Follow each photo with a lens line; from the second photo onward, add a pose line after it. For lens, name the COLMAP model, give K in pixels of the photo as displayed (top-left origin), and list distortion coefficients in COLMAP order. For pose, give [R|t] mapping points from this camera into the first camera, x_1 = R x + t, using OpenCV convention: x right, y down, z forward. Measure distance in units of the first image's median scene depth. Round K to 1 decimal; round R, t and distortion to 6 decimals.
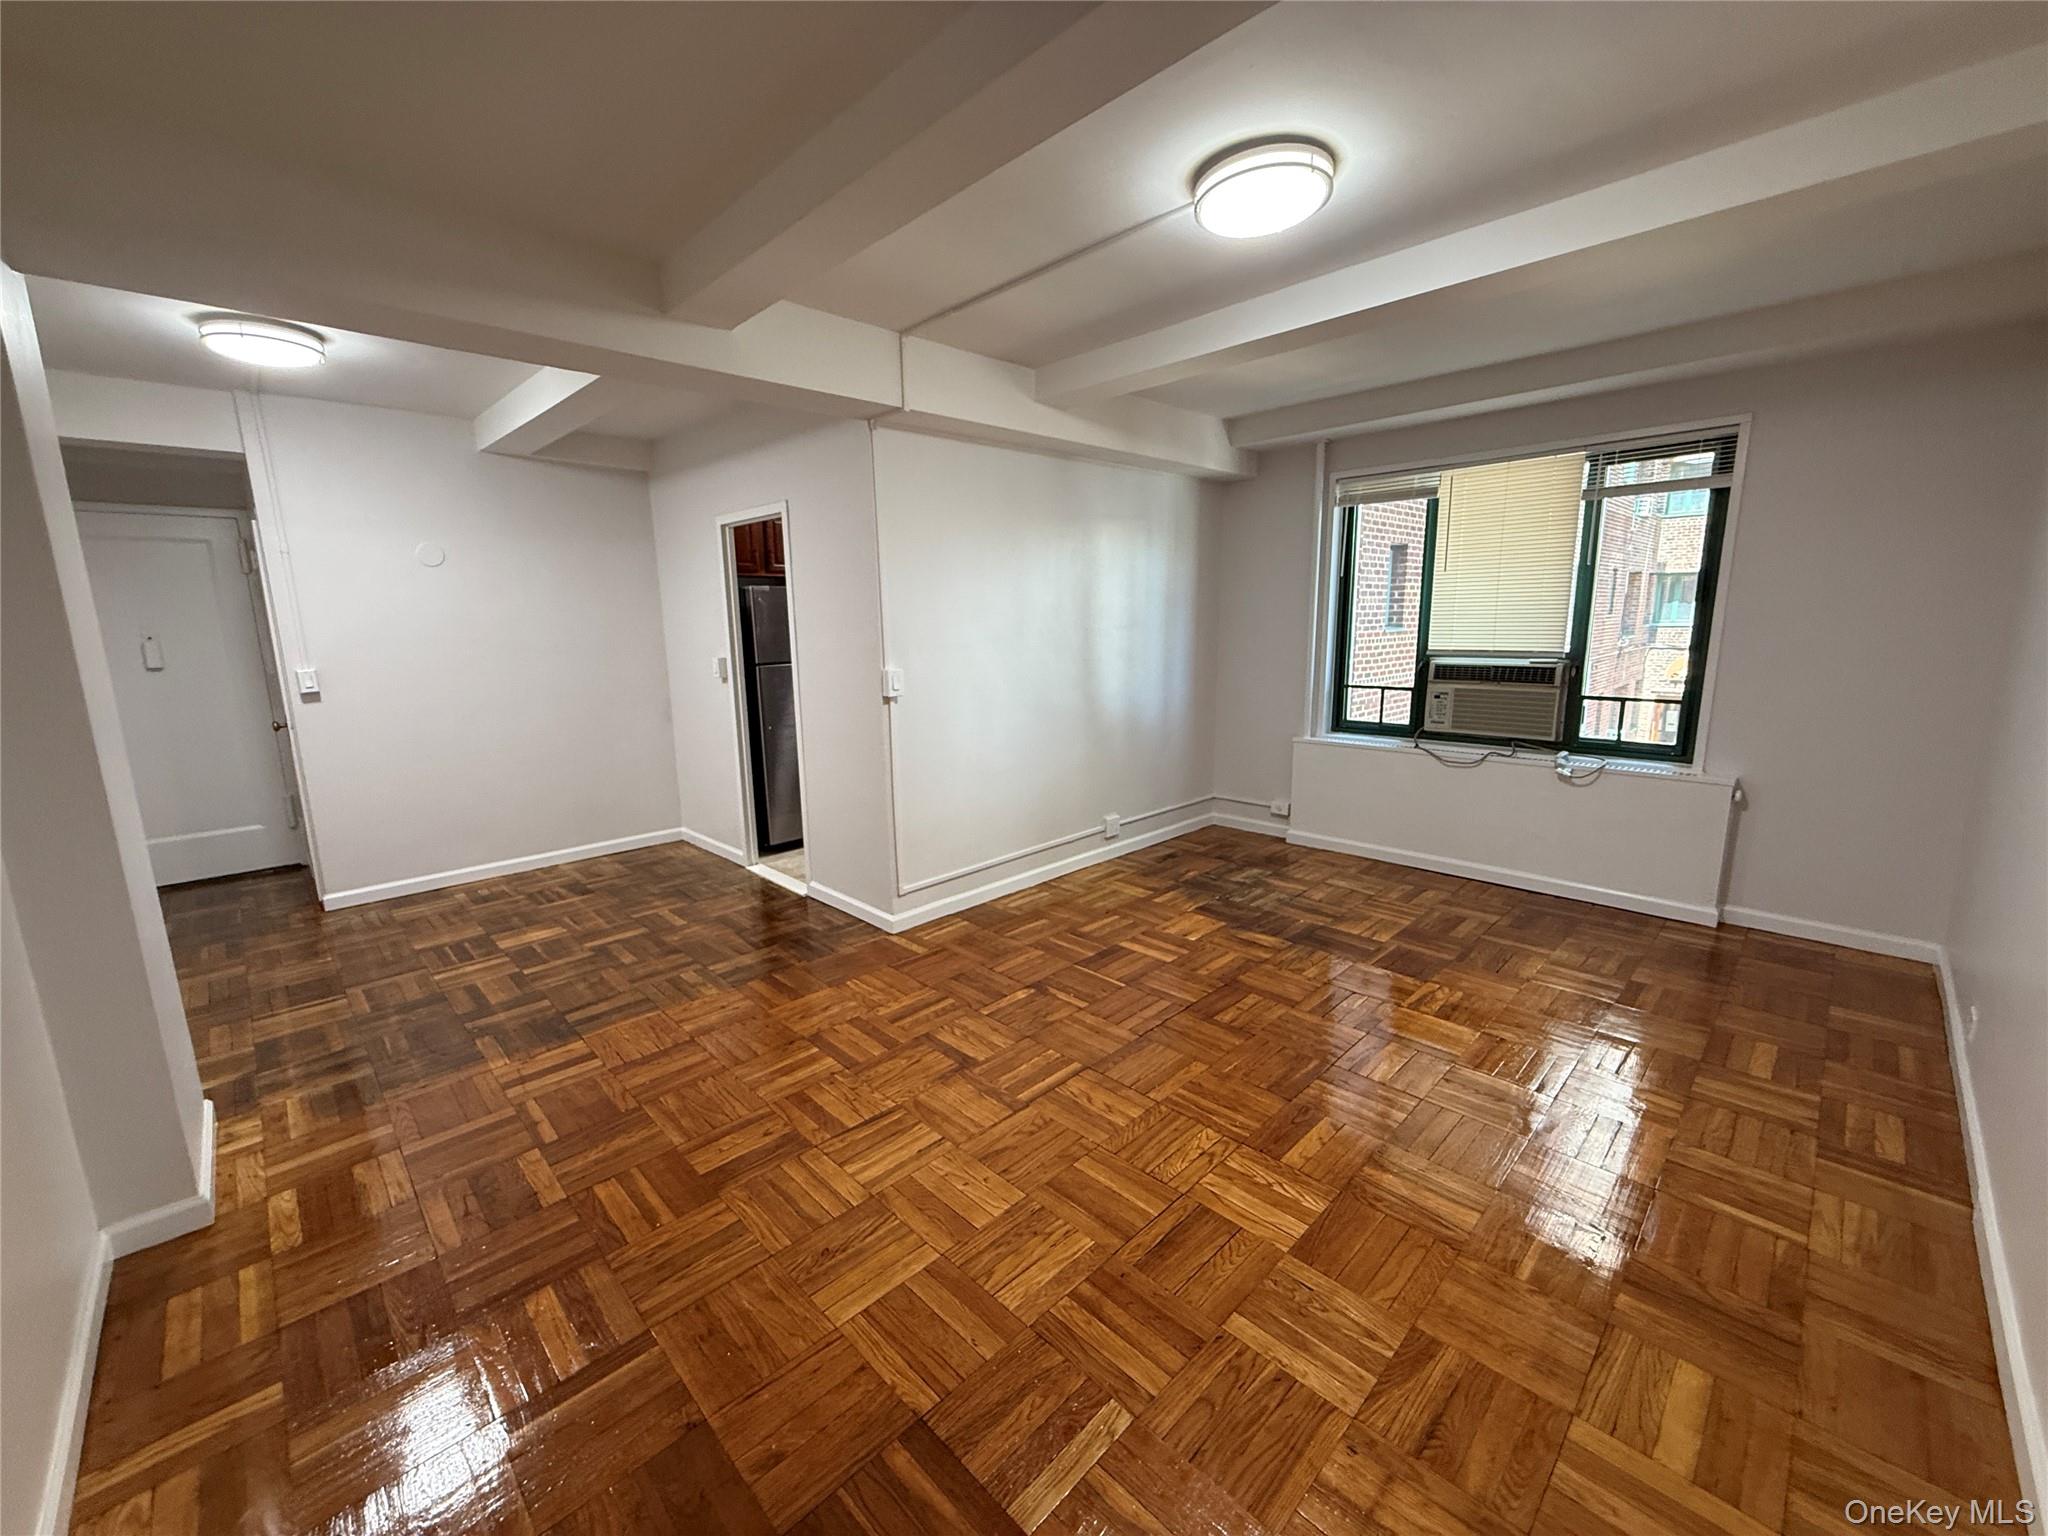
lens RADIAL K [[813.0, 0, 1018.0], [0, 813.0, 763.9], [0, 0, 1]] dist [-0.000688, 0.000419]
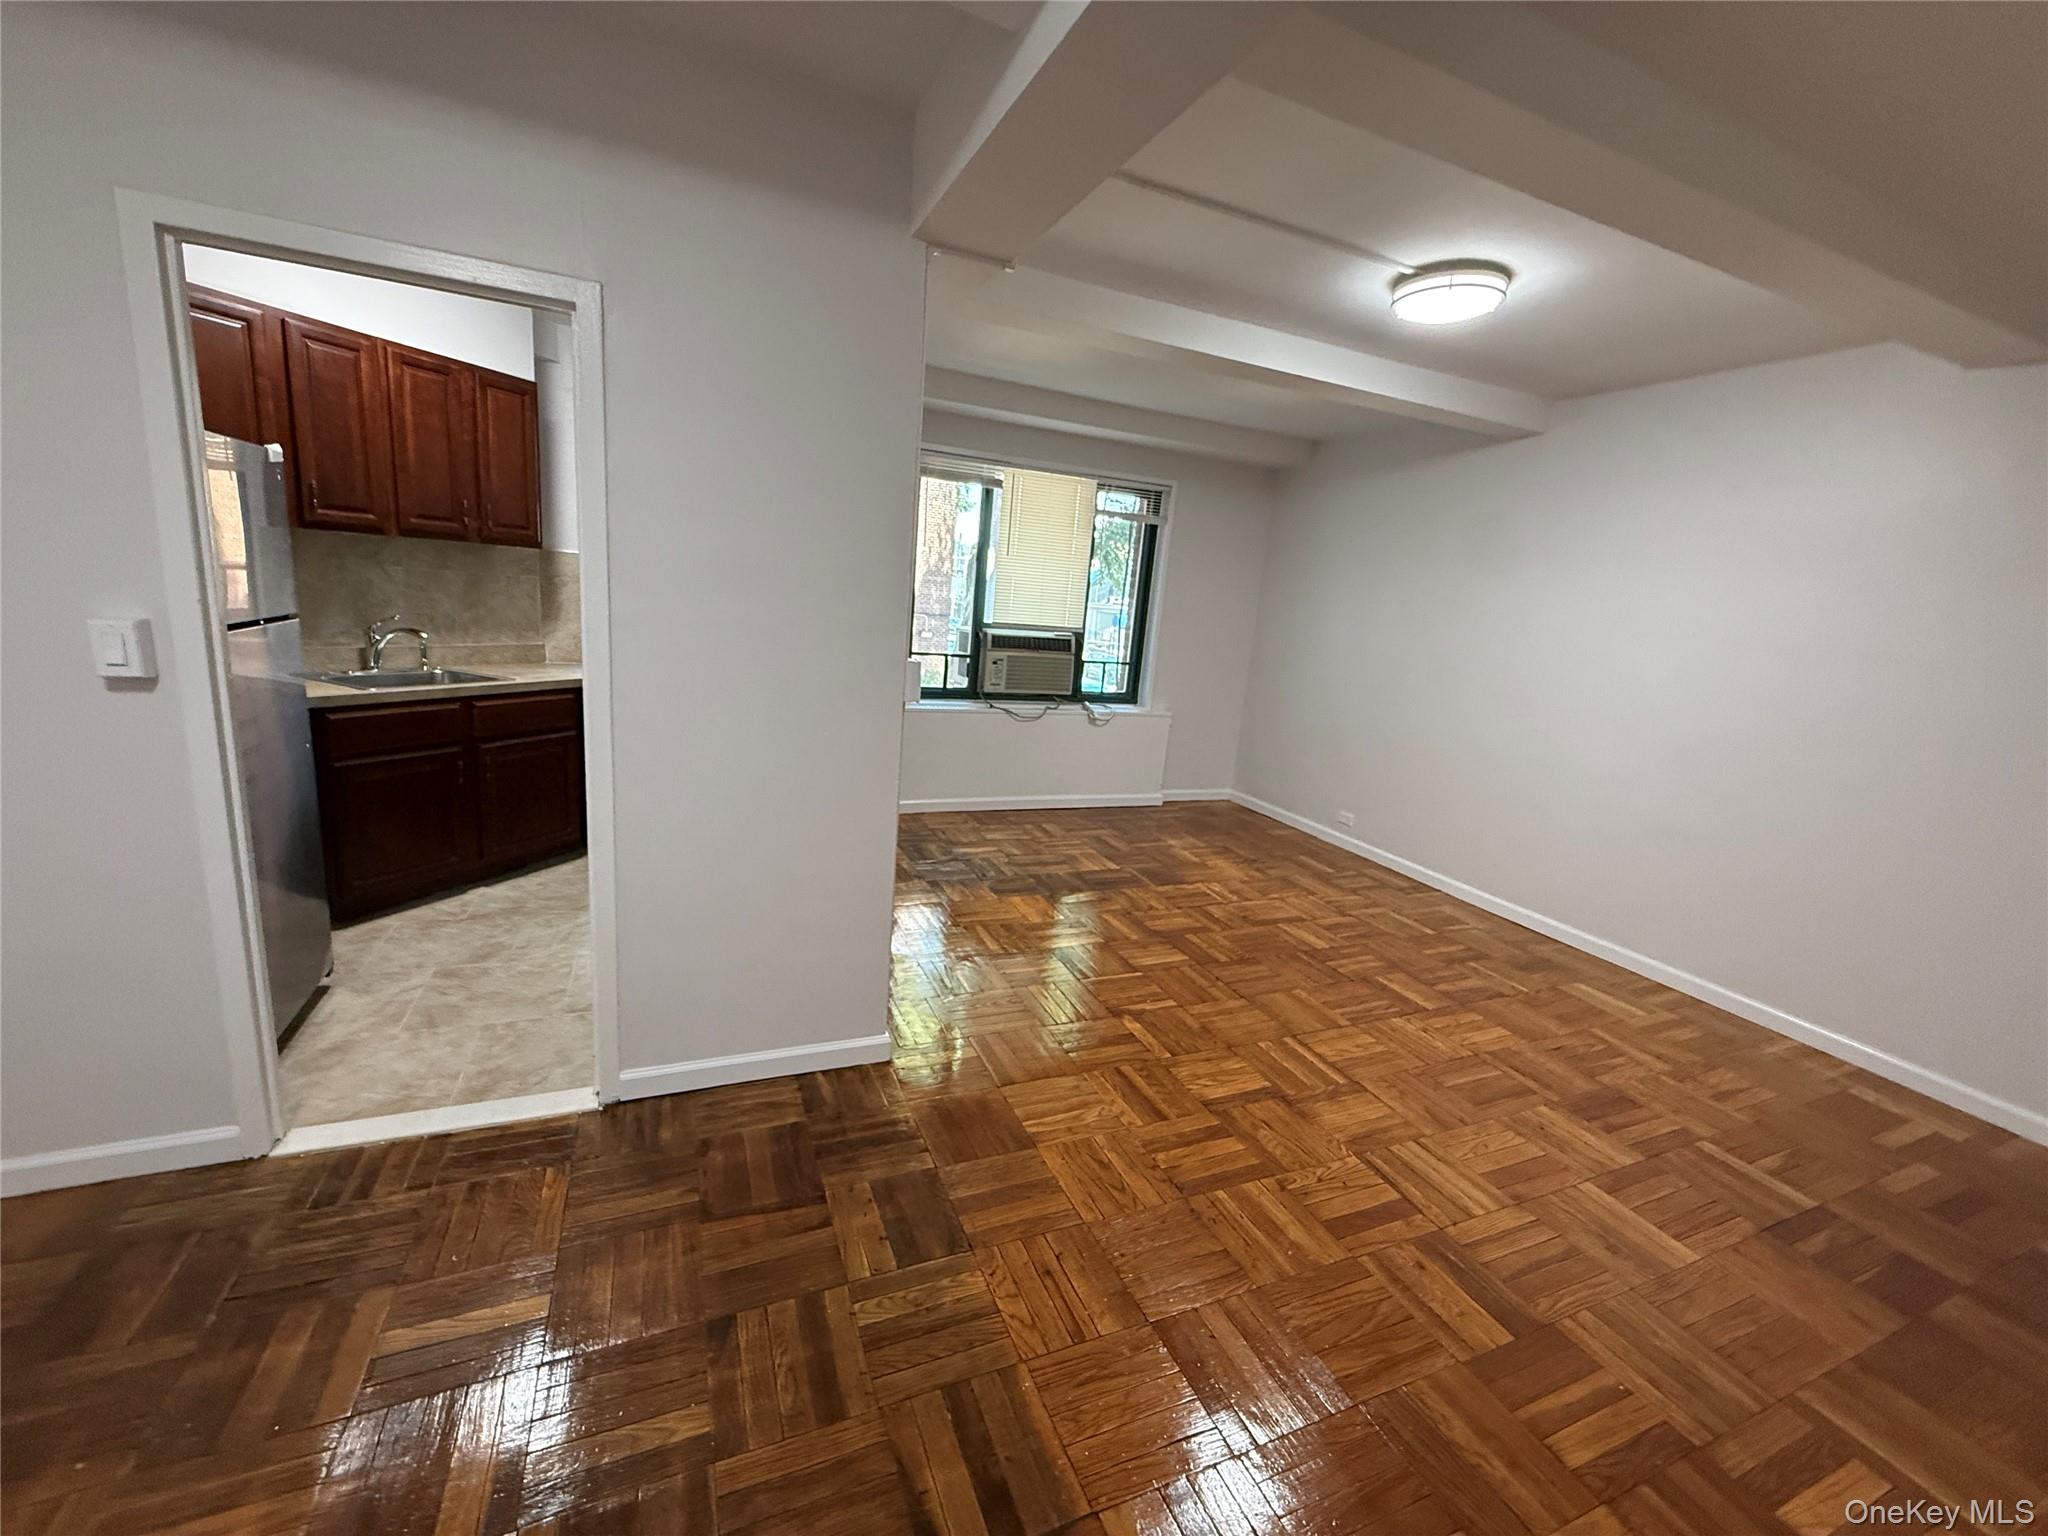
lens RADIAL K [[813.0, 0, 1016.6], [0, 813.0, 769.3], [0, 0, 1]] dist [-0.000688, 0.000419]
pose [[0.359224, -0.156220, 0.920083, -0.664103], [0.077617, 0.987476, 0.137359, -0.103657], [-0.930018, 0.022072, 0.366850, 0.632711]]
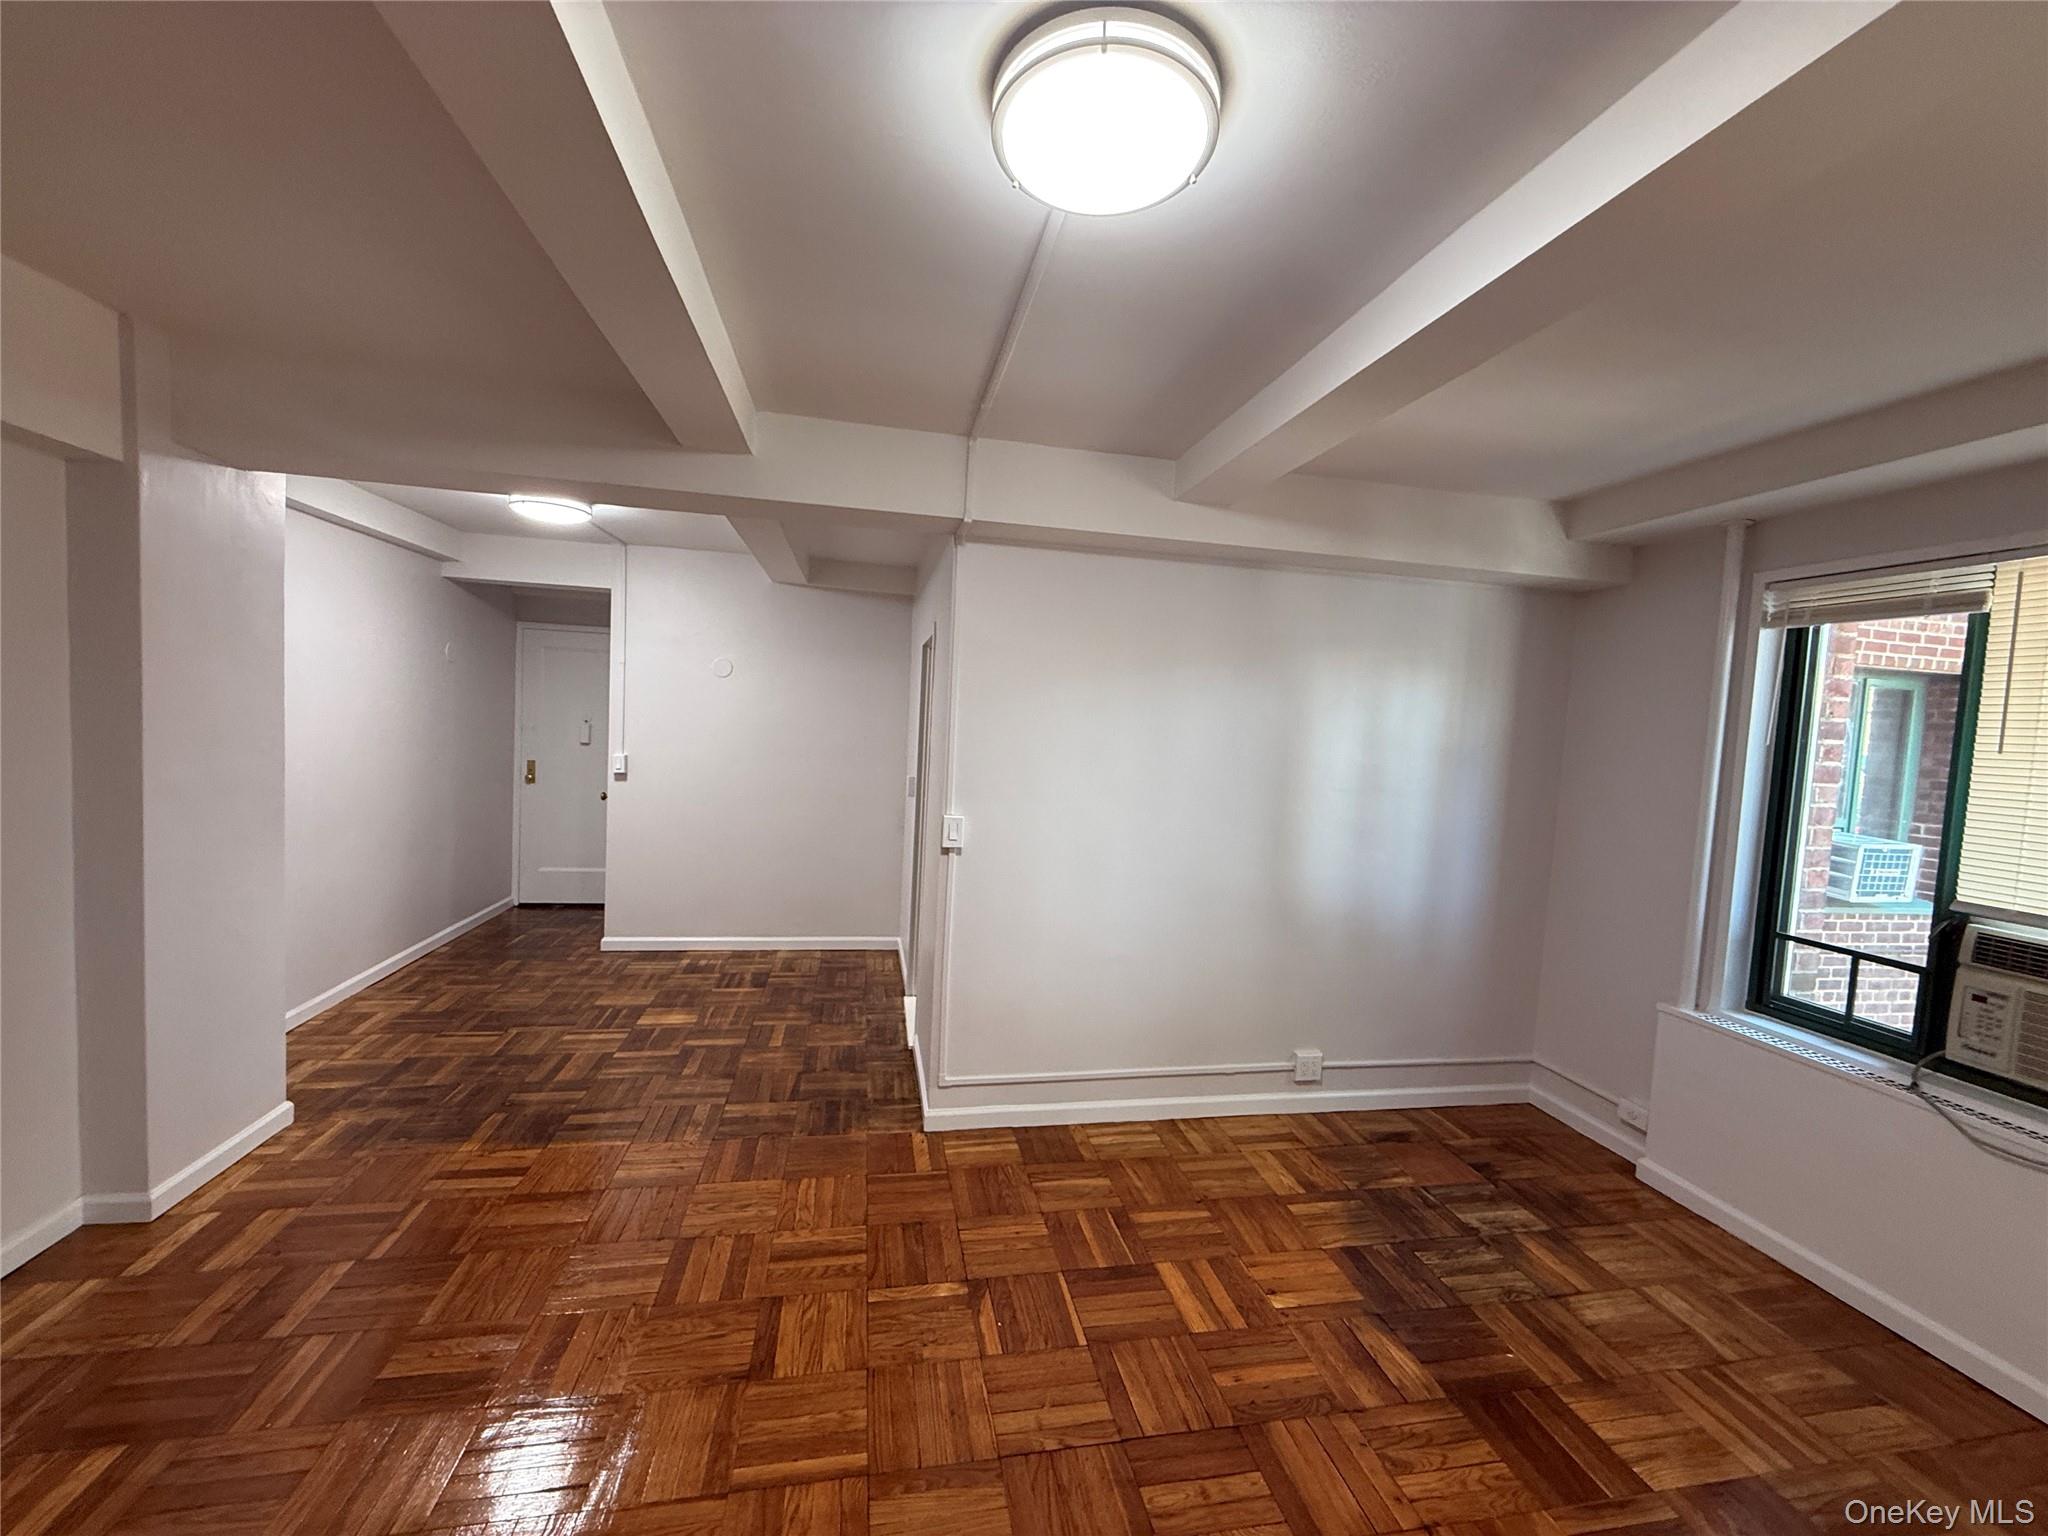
lens RADIAL K [[813.0, 0, 1016.8], [0, 813.0, 764.2], [0, 0, 1]] dist [-0.000688, 0.000419]
pose [[0.833934, 0.091729, -0.544188, 0.327037], [-0.163551, 0.982870, -0.084959, -0.098458], [0.527072, 0.159852, 0.834651, 0.291268]]
